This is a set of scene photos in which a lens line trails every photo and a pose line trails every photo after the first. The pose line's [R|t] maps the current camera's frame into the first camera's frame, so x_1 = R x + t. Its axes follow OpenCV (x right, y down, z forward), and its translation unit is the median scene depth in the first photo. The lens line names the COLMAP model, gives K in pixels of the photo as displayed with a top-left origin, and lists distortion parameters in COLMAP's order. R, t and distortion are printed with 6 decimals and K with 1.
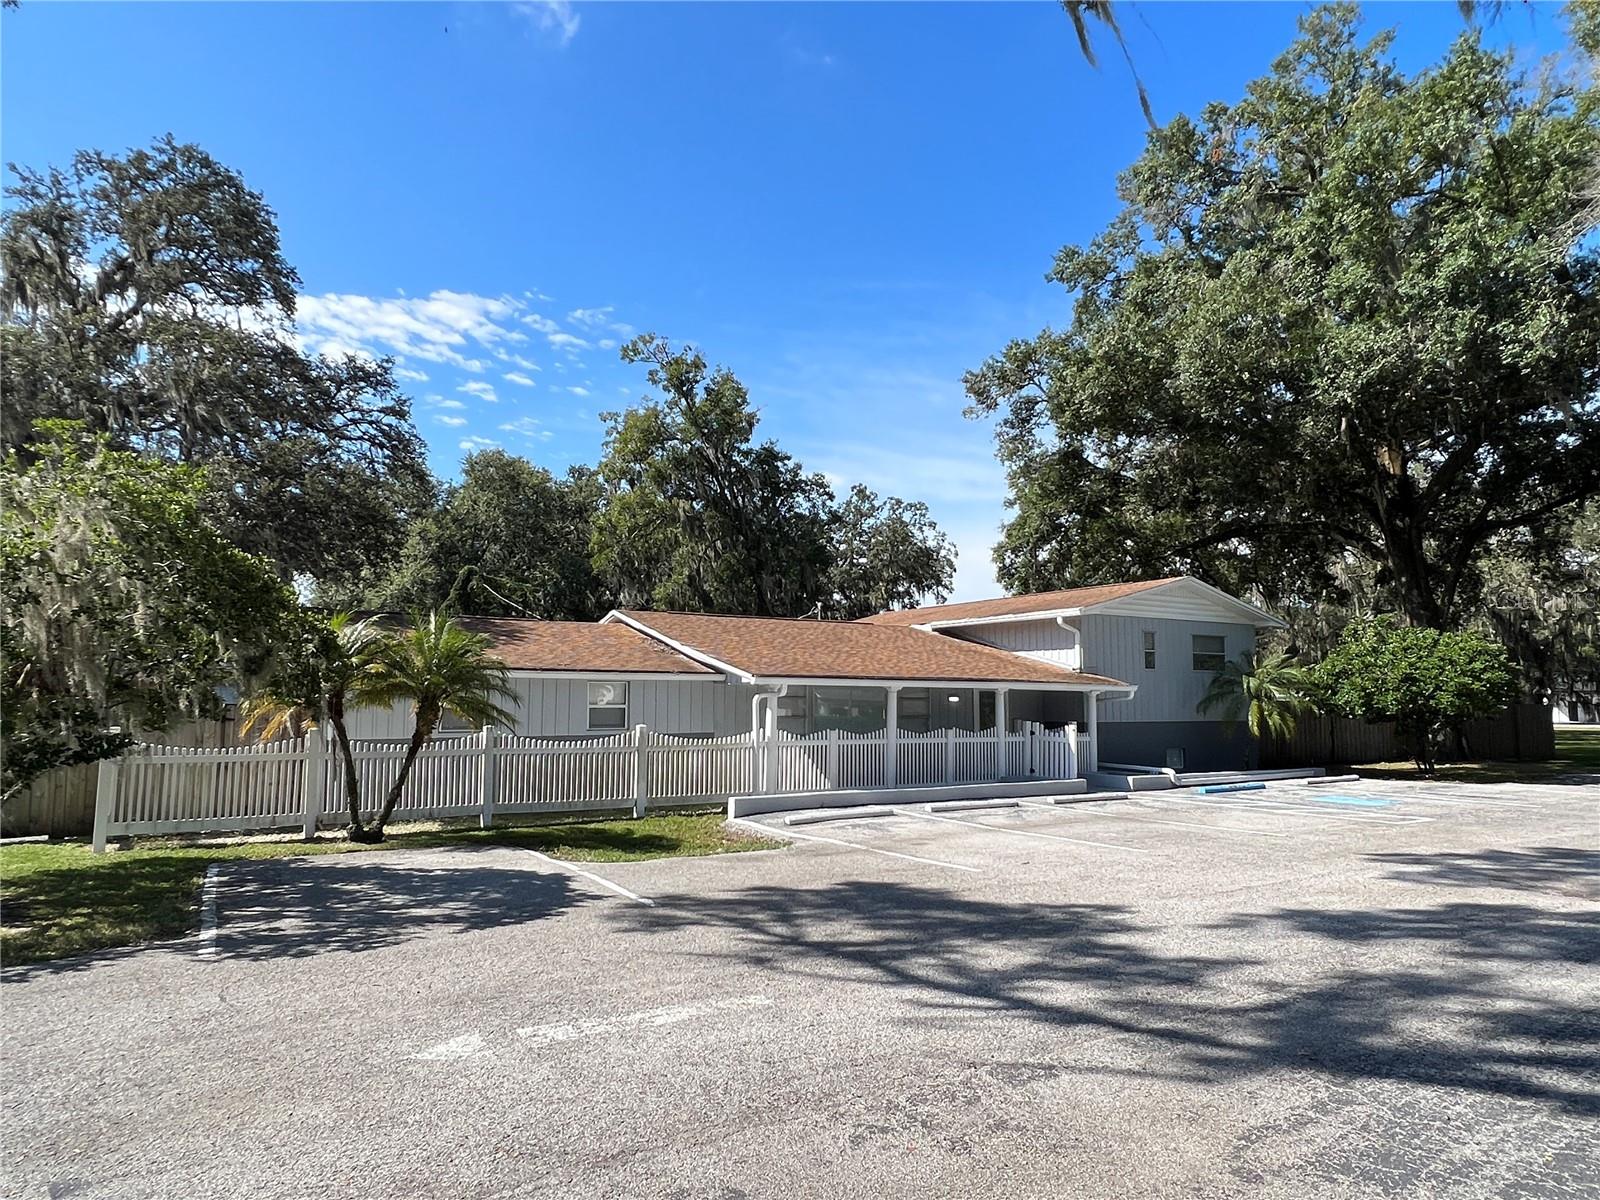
lens RADIAL K [[1025.7, 0, 791.4], [0, 1025.7, 602.1], [0, 0, 1]] dist [0.004579, -0.006729]
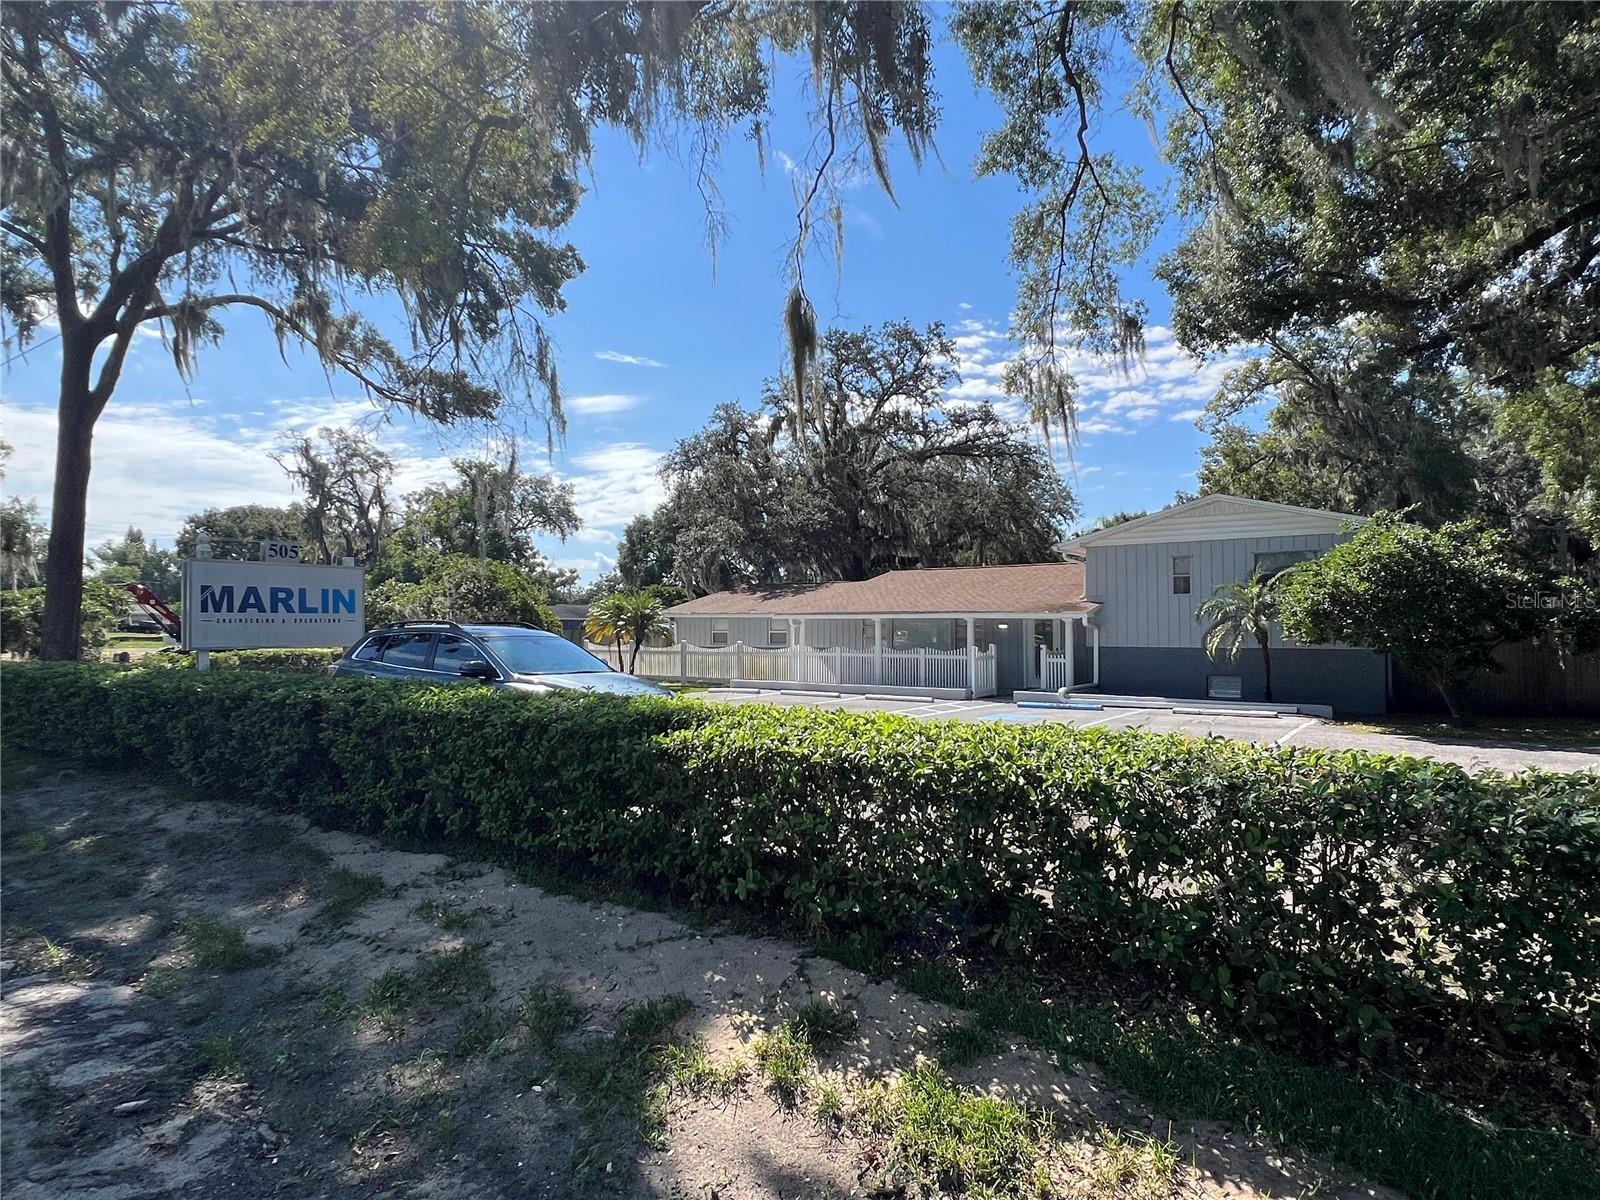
lens RADIAL K [[903.9, 0, 794.8], [0, 903.9, 604.0], [0, 0, 1]] dist [-0.006564, 0.000934]
pose [[0.369975, -0.028478, -0.928605, 0.980856], [0.090721, 0.995861, 0.005604, 0.034334], [0.924602, -0.086317, 0.371027, 0.320269]]
